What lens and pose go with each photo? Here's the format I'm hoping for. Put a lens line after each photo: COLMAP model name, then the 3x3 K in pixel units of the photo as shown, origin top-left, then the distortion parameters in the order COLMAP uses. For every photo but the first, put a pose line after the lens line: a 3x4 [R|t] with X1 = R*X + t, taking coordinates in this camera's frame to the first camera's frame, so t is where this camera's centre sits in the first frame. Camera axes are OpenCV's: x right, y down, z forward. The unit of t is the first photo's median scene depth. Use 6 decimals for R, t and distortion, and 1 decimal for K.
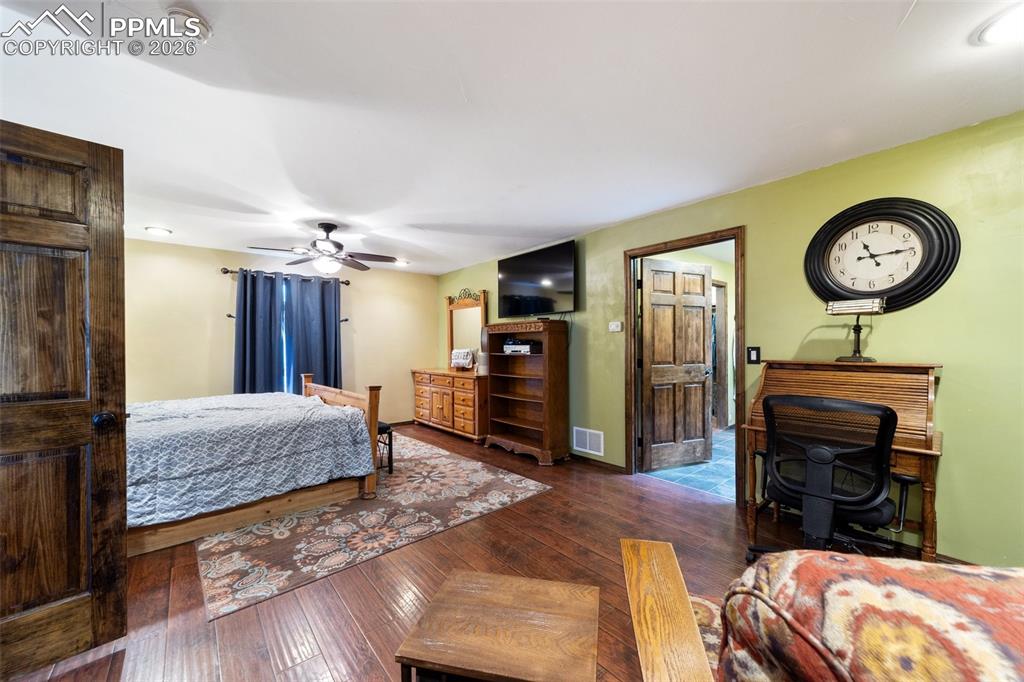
lens RADIAL K [[395.0, 0, 511.1], [0, 395.0, 346.3], [0, 0, 1]] dist [-0.019285, 0.008263]
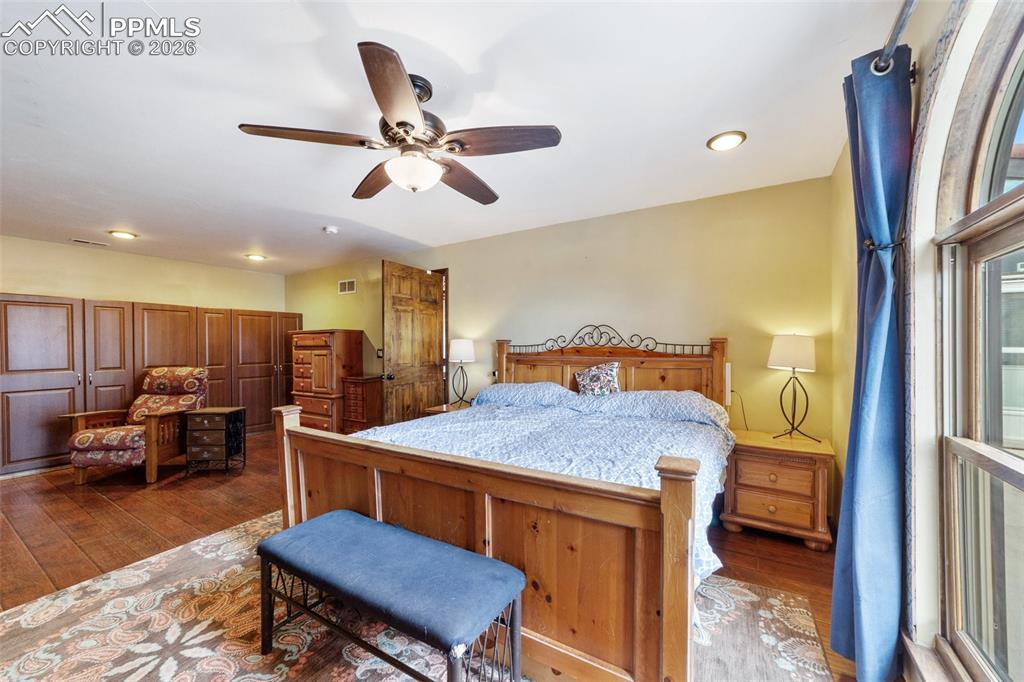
lens RADIAL K [[395.0, 0, 511.1], [0, 395.0, 346.3], [0, 0, 1]] dist [-0.019285, 0.008263]
pose [[-0.951869, 0.011085, -0.306303, -0.500685], [0.008890, 0.999924, 0.008562, -0.004469], [0.306375, 0.005426, -0.951896, 1.718993]]
